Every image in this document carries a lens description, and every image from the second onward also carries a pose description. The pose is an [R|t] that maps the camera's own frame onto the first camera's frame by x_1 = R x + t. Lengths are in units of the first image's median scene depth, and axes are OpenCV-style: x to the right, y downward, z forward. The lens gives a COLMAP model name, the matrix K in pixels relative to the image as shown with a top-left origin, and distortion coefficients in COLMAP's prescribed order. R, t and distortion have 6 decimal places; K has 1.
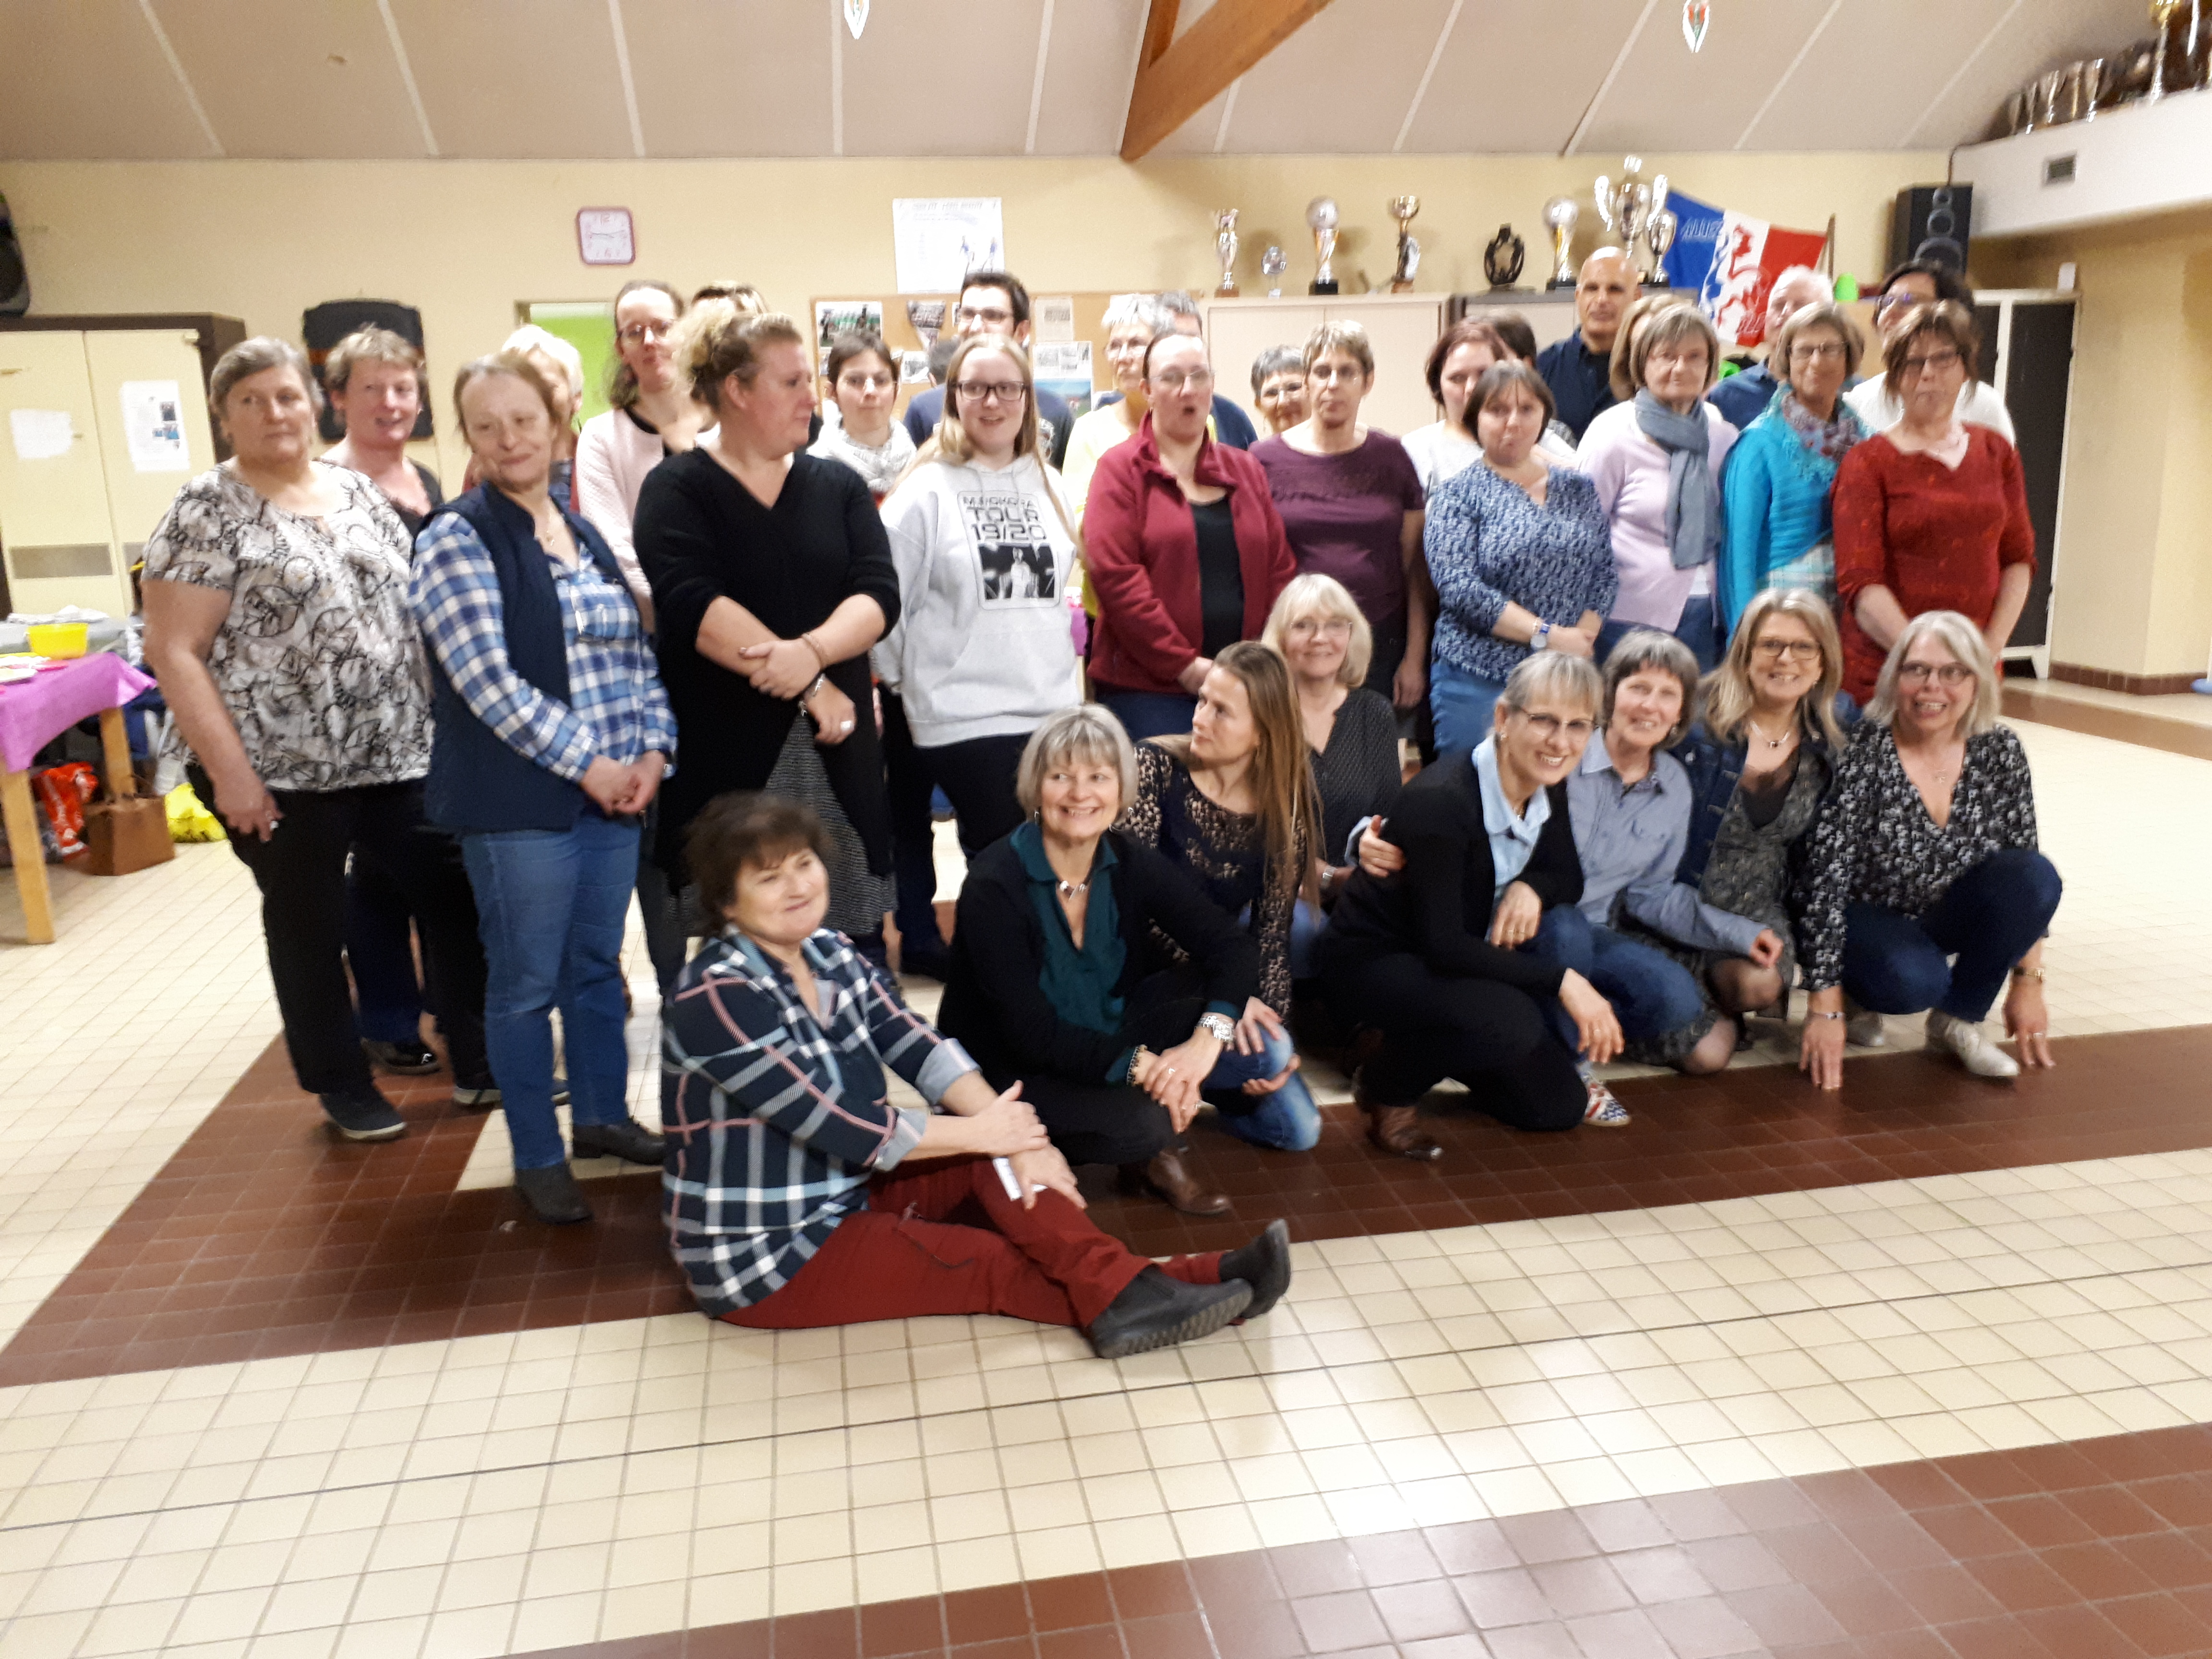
lens RADIAL K [[1765.2, 0, 1114.0], [0, 1765.2, 898.9], [0, 0, 1]] dist [-0.008463, 0.012095]
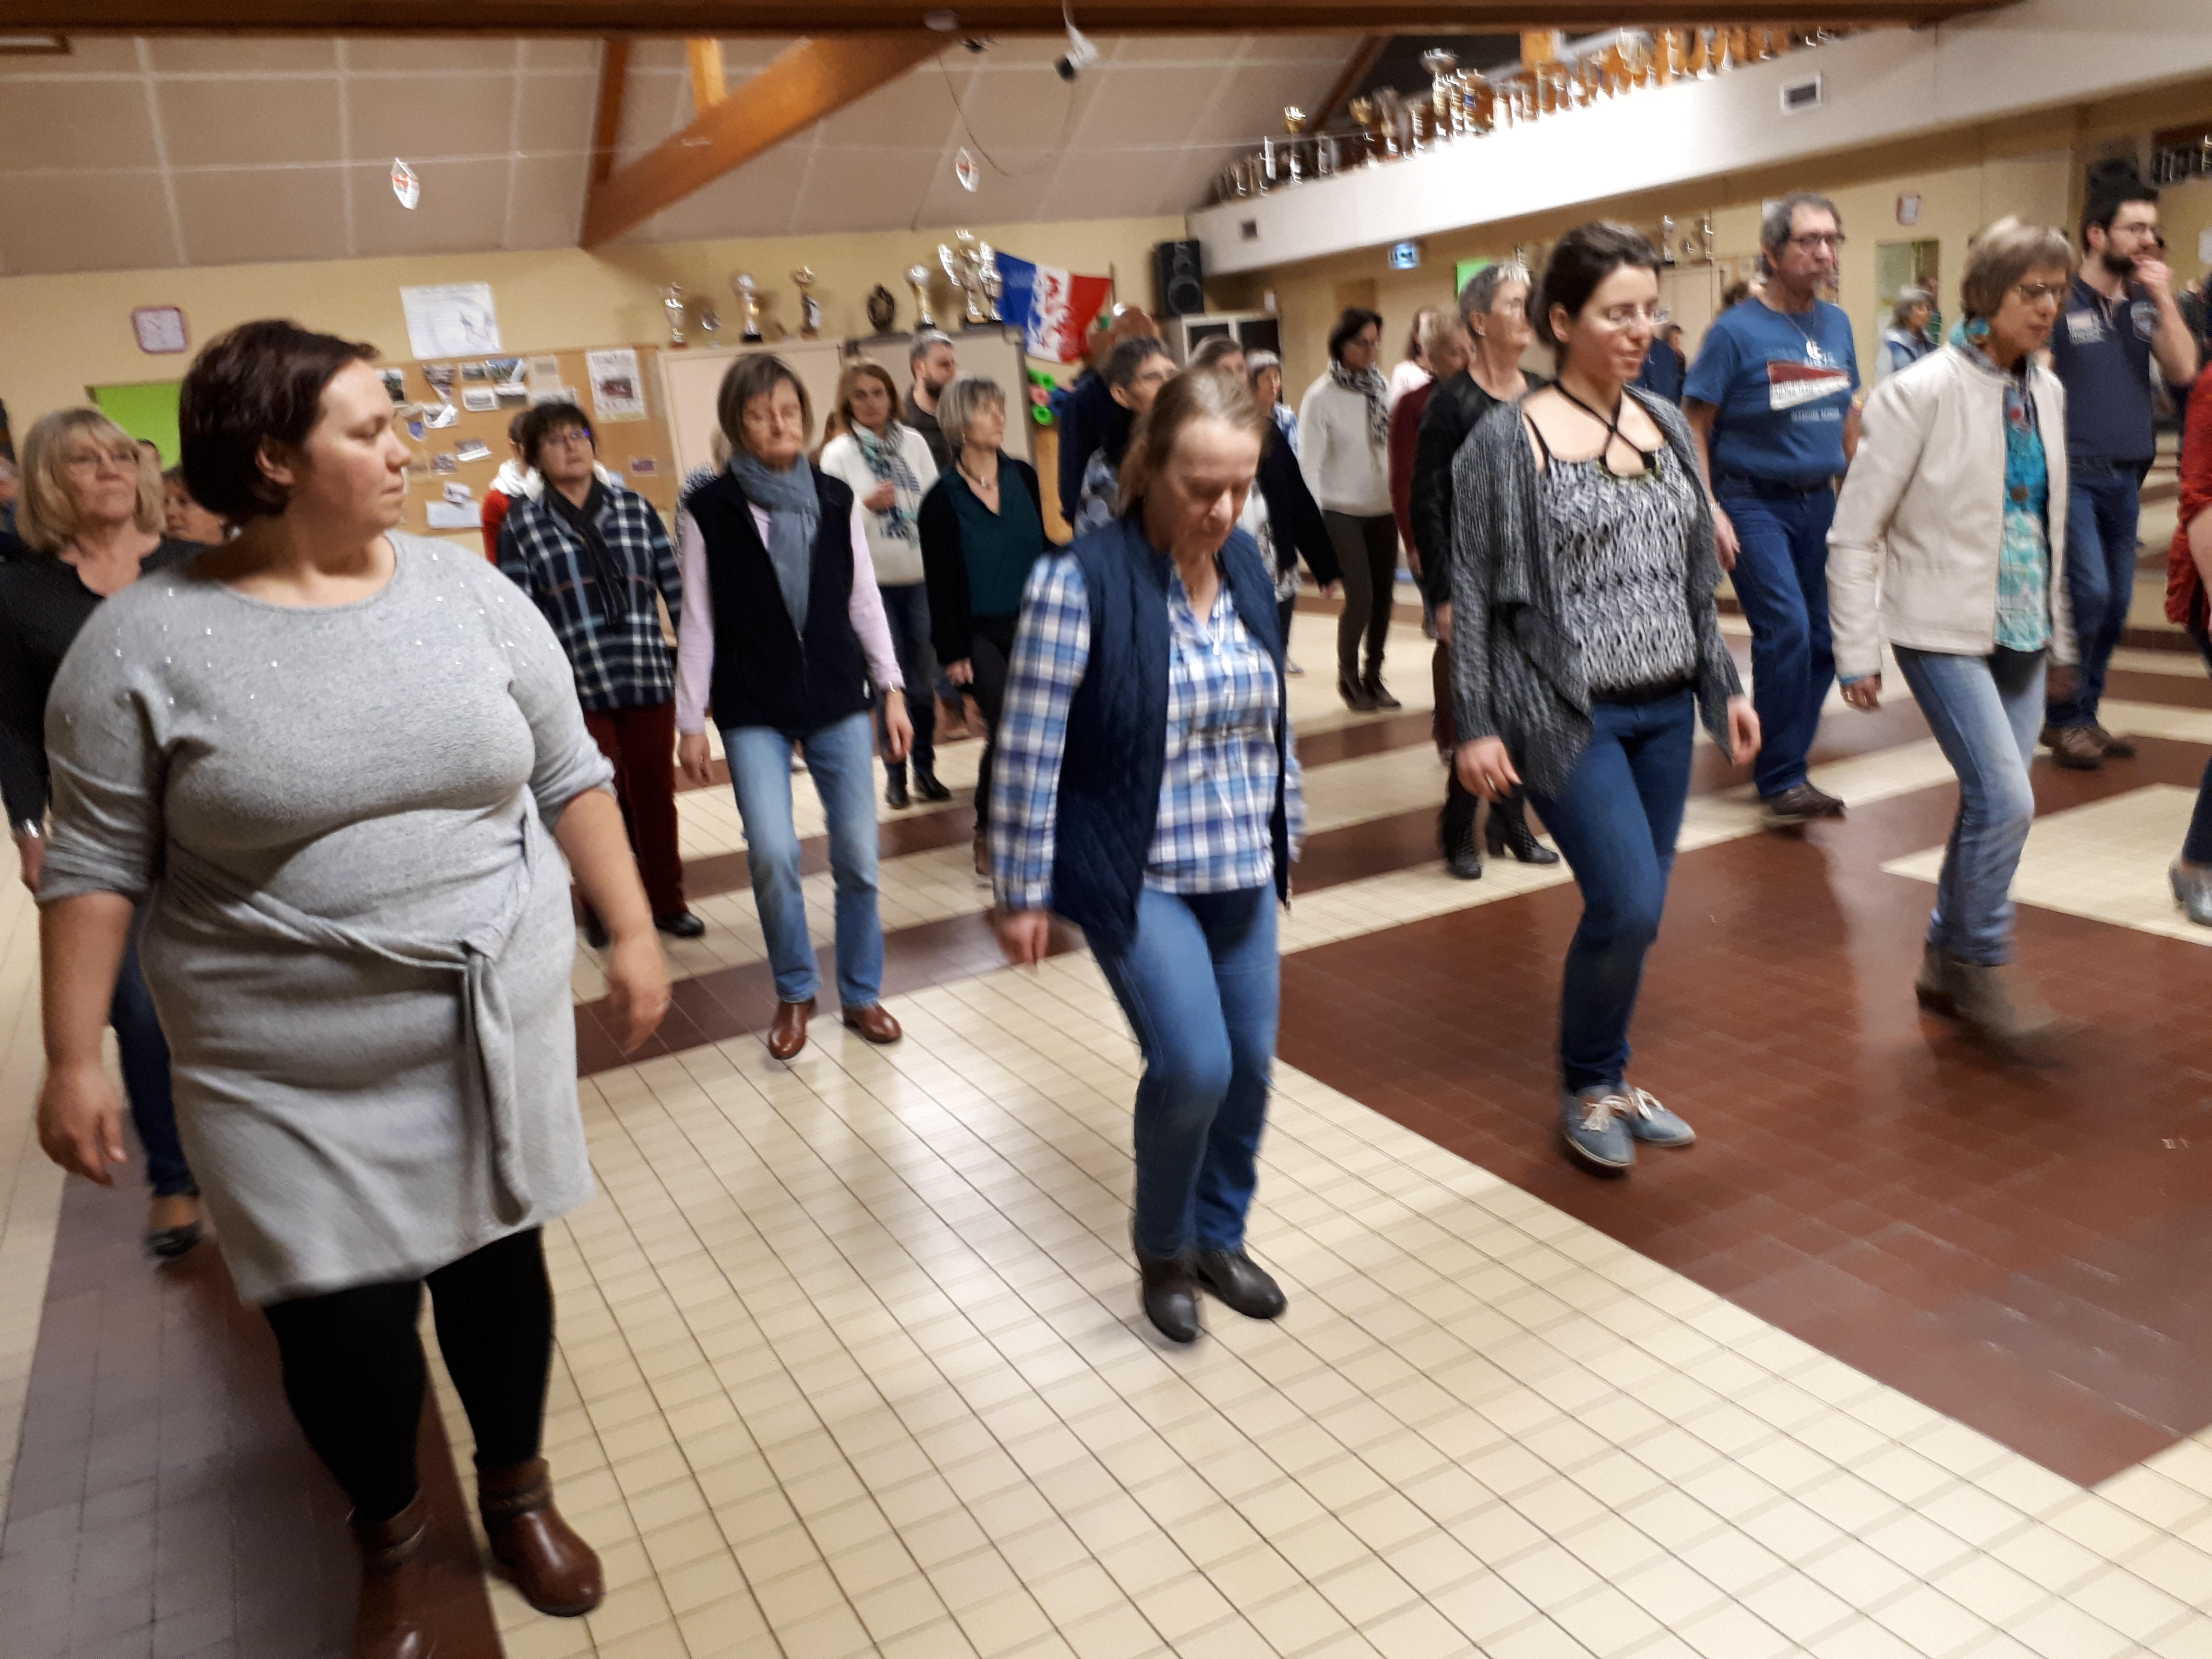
lens RADIAL K [[1762.0, 0, 1101.5], [0, 1762.0, 885.0], [0, 0, 1]] dist [0.075828, -0.129760]
pose [[0.954255, -0.137341, 0.265585, -0.045975], [0.137399, 0.990344, 0.018452, 0.081866], [-0.265555, 0.018883, 0.963911, -0.390270]]
